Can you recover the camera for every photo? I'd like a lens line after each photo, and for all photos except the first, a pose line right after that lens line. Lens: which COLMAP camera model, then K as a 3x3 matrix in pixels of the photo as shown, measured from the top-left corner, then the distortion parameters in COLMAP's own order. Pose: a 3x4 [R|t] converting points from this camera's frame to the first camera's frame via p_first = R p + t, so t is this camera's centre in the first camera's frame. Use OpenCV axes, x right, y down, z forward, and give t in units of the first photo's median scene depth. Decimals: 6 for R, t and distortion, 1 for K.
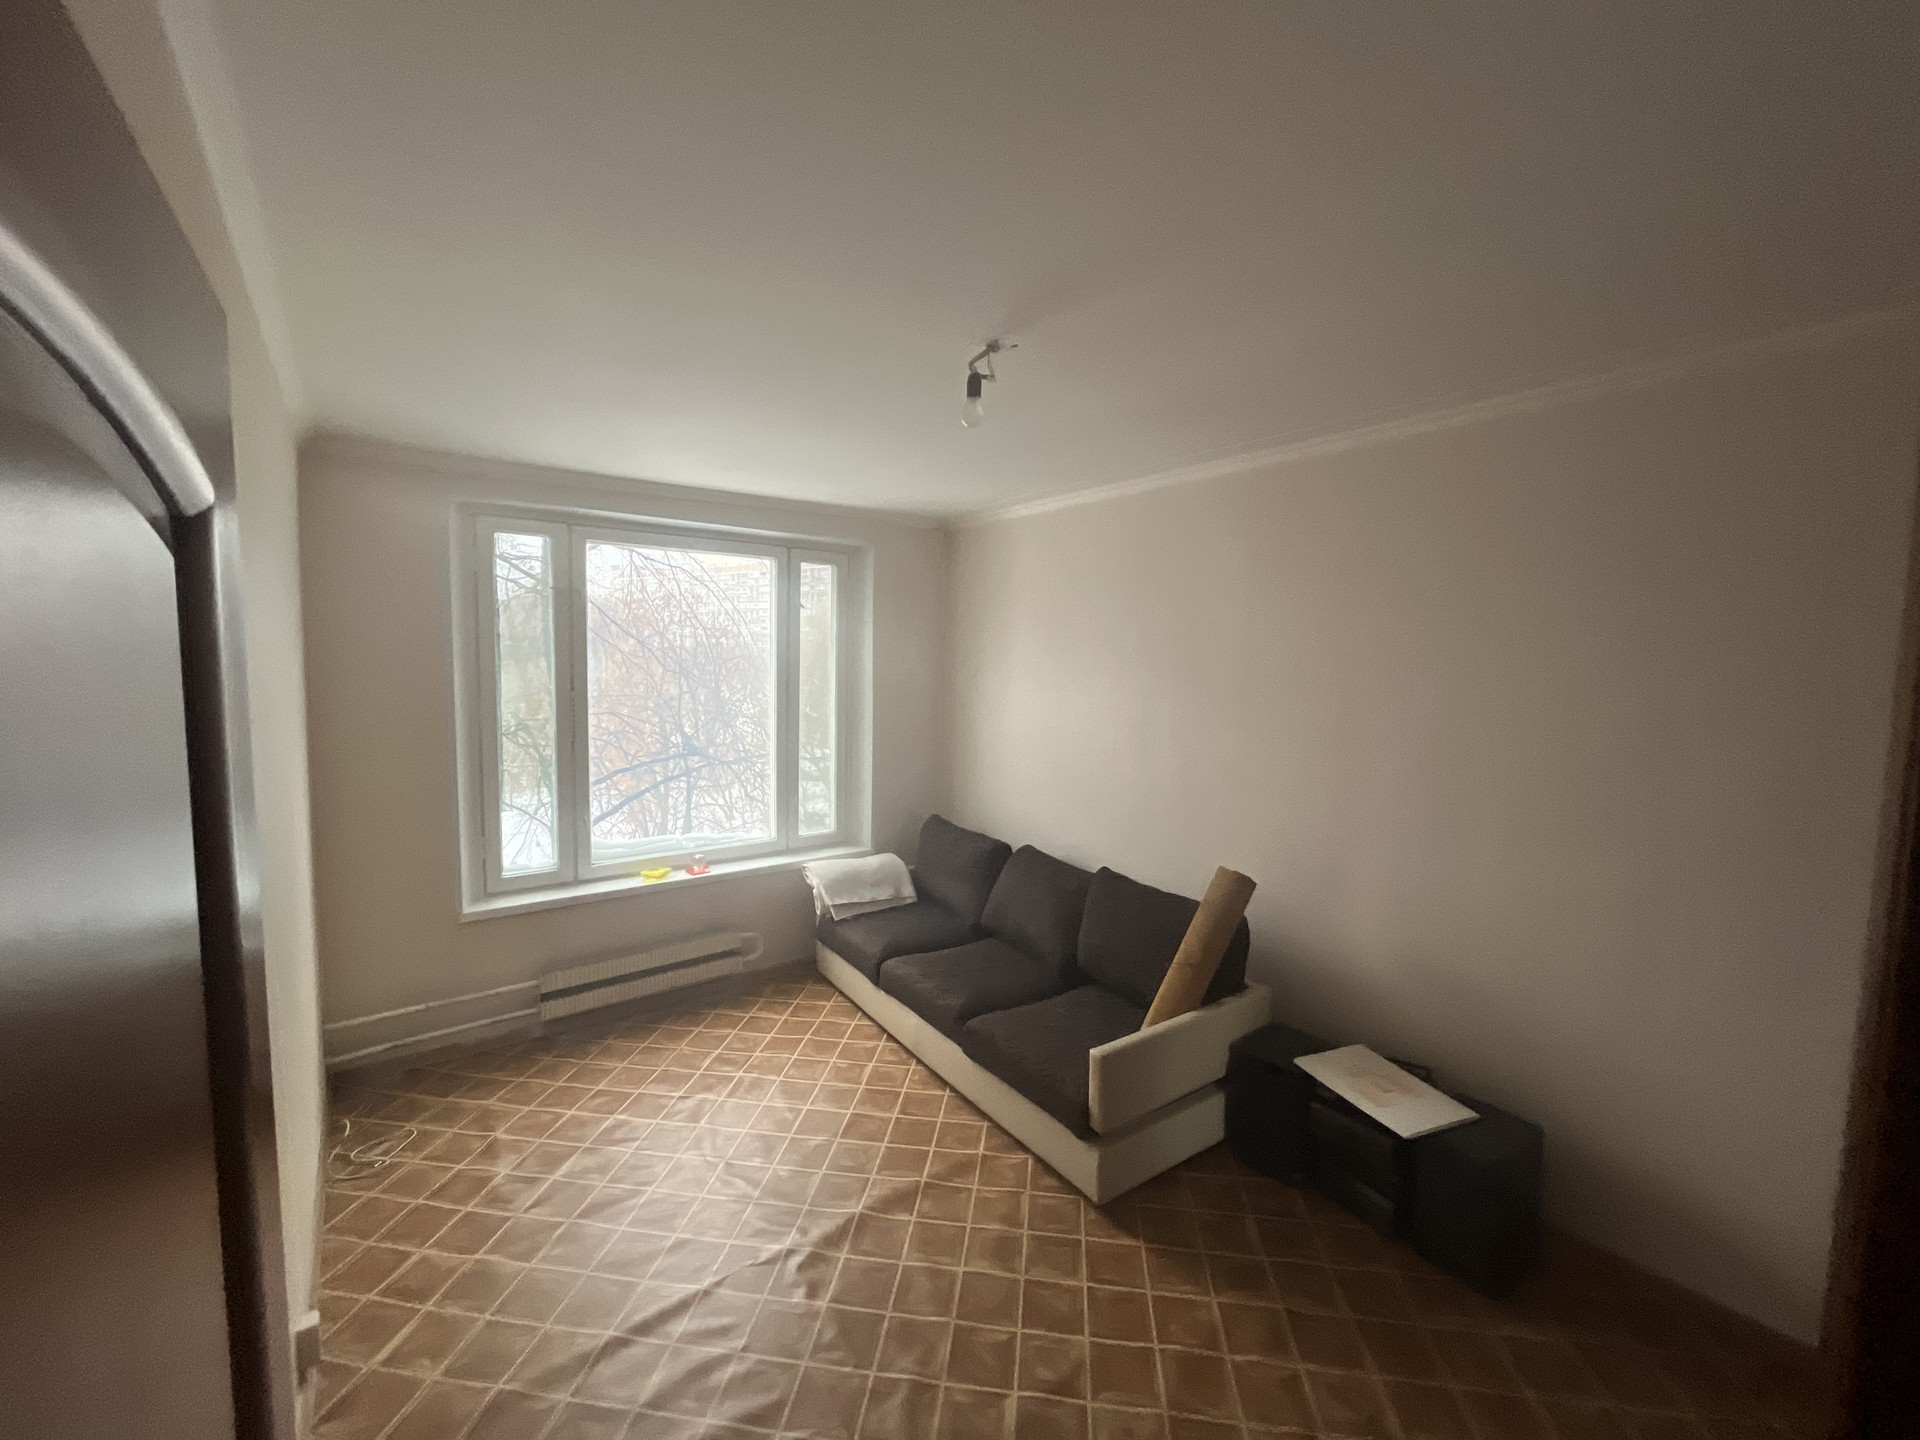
lens RADIAL K [[771.1, 0, 956.3], [0, 771.1, 716.5], [0, 0, 1]] dist [0.000890, 0.000102]
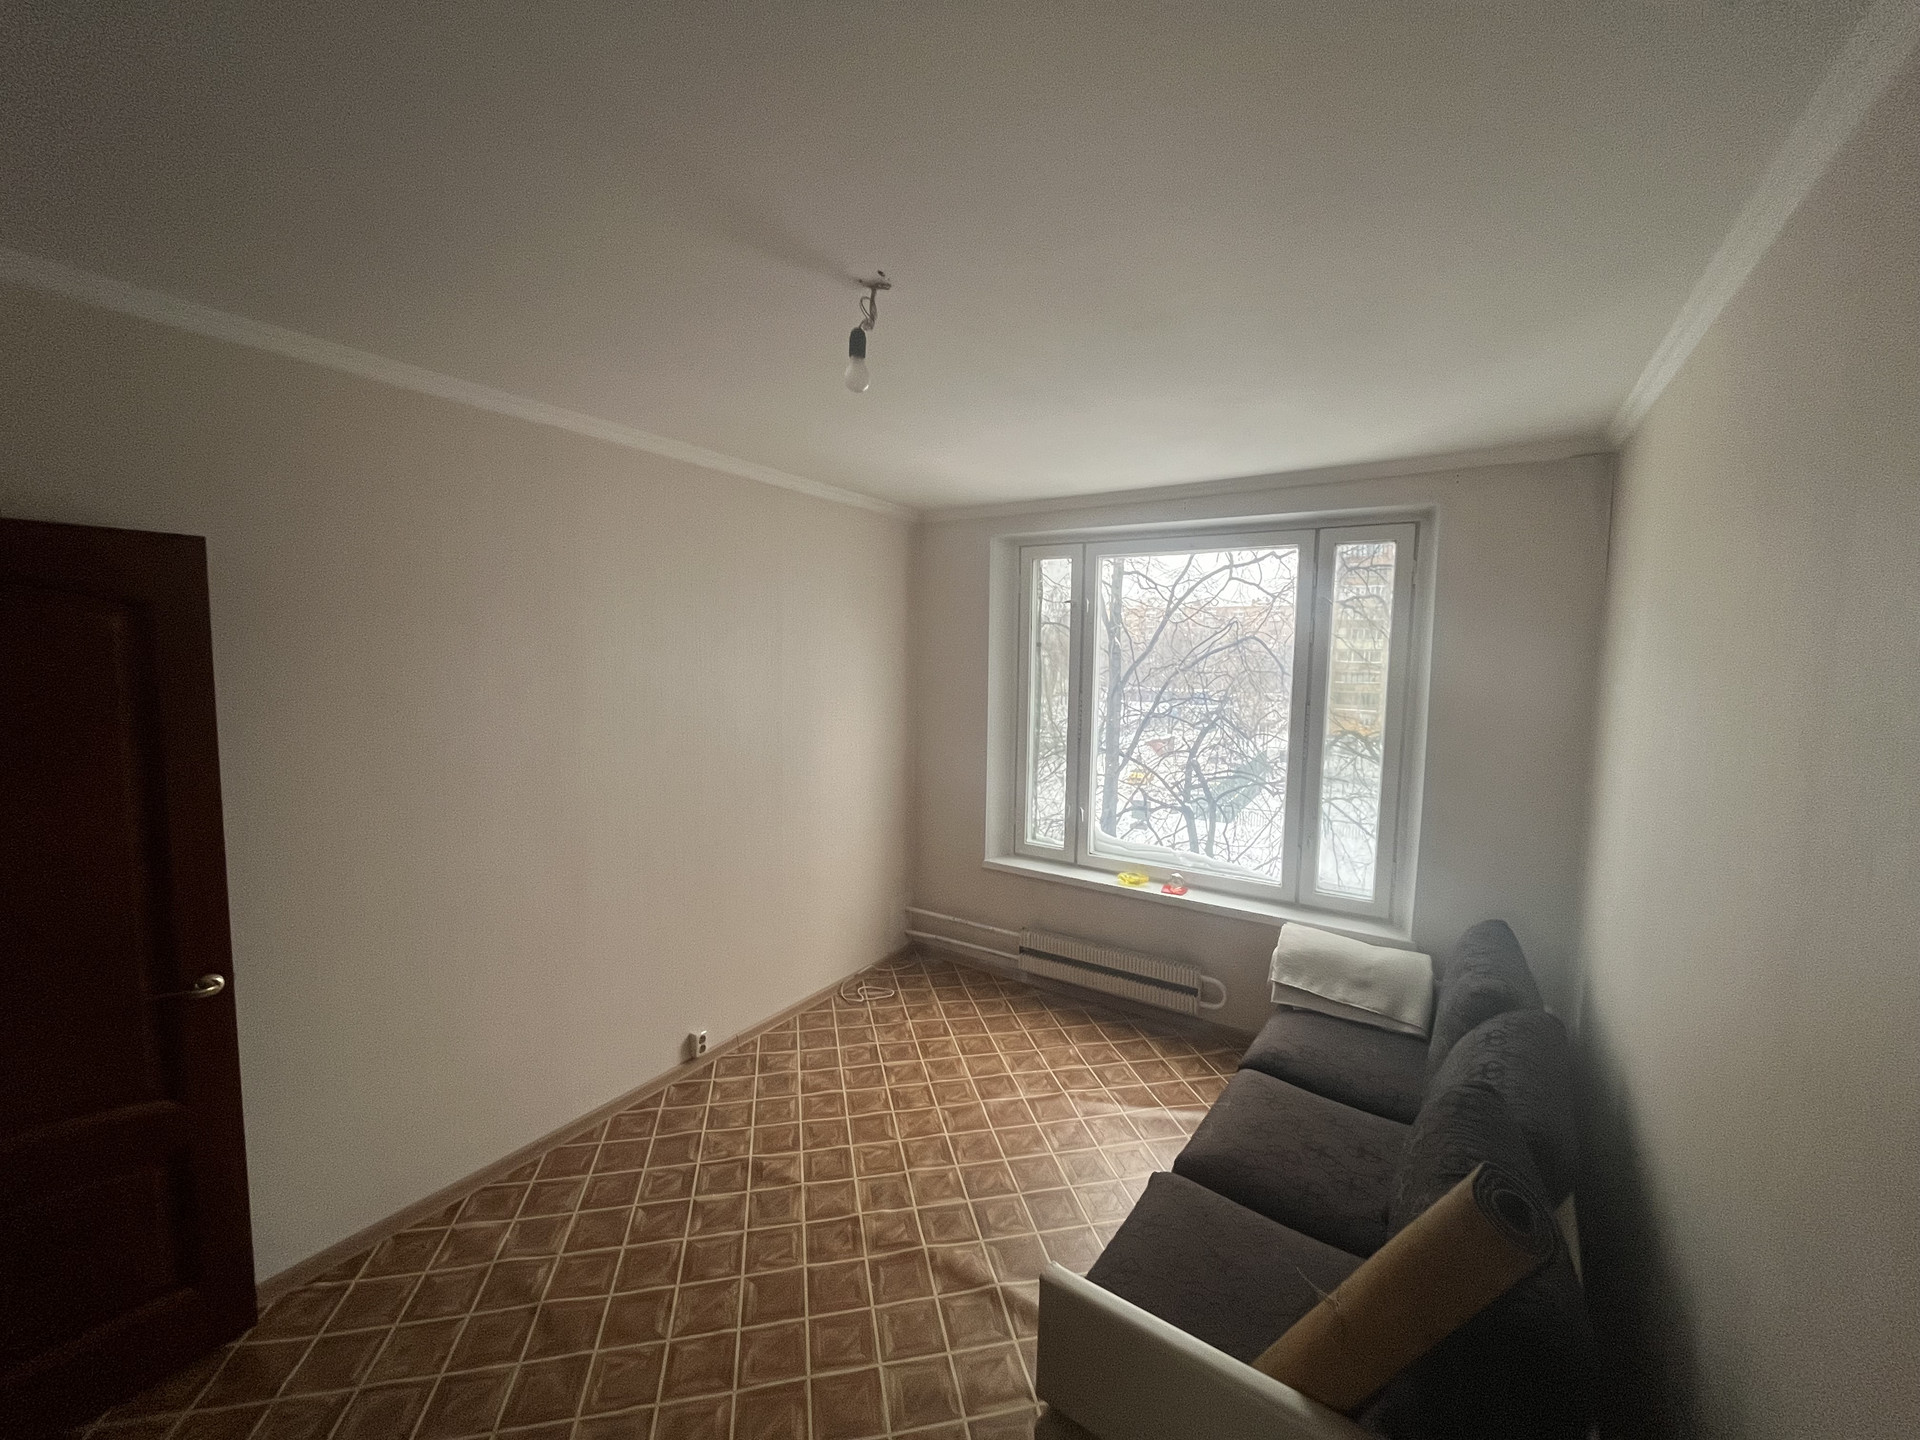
lens RADIAL K [[771.1, 0, 956.3], [0, 771.1, 716.5], [0, 0, 1]] dist [0.000890, 0.000102]
pose [[0.341257, 0.067624, -0.937534, 0.478043], [-0.085876, 0.995481, 0.040545, -0.029229], [0.936039, 0.066675, 0.345522, 0.440325]]
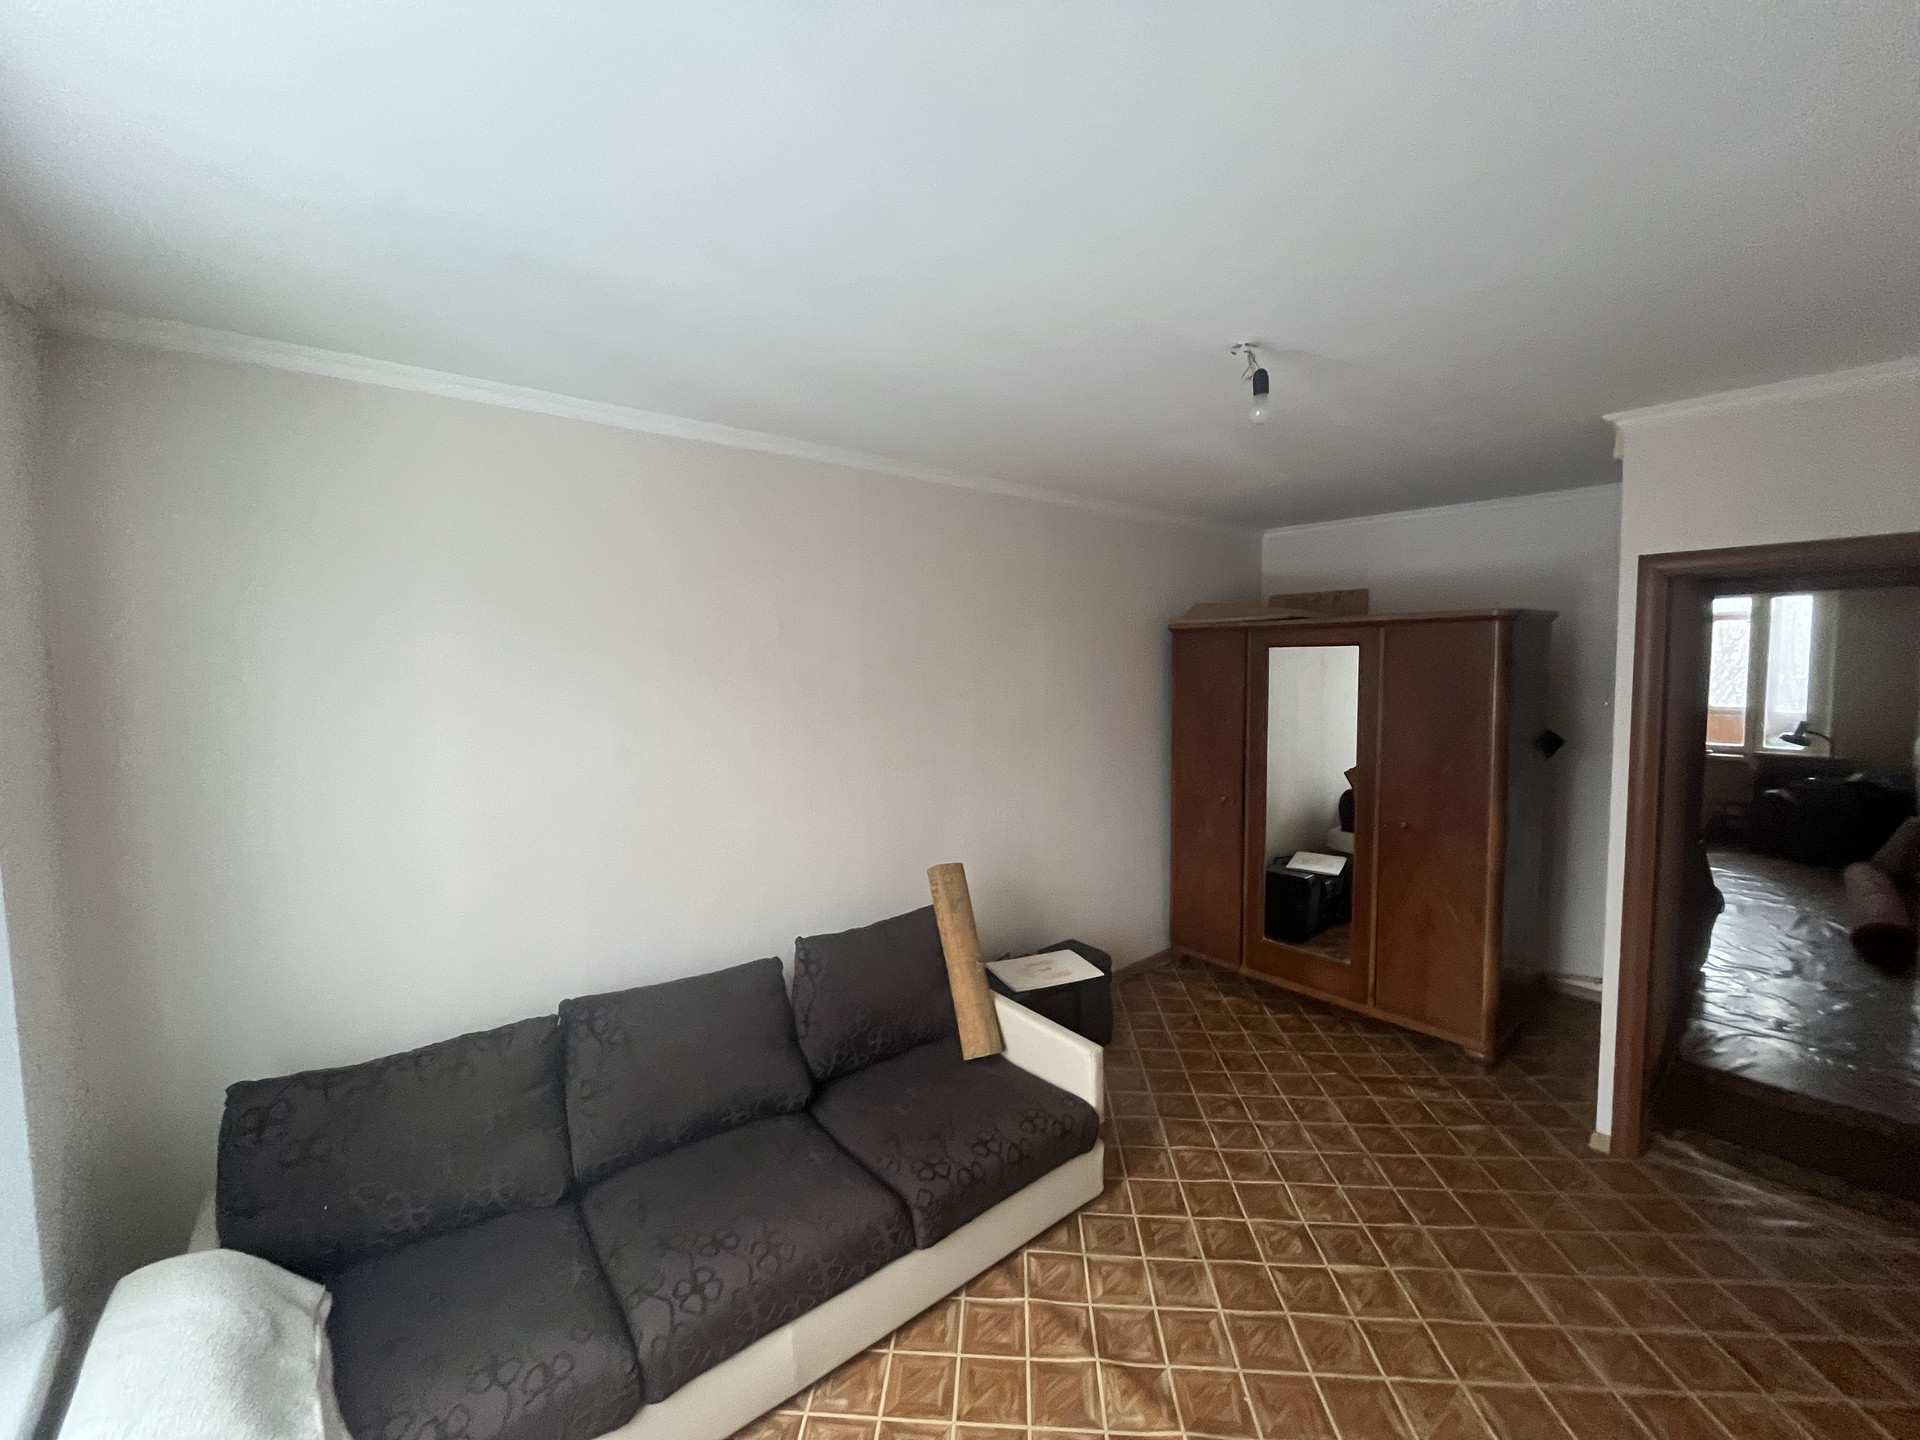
lens RADIAL K [[773.9, 0, 960.0], [0, 773.9, 720.0], [0, 0, 1]] dist [-0.002094, -0.000124]
pose [[-0.065640, -0.091217, 0.993665, -0.505962], [0.092189, 0.991000, 0.097062, -0.070657], [-0.993576, 0.097976, -0.056640, 0.779898]]
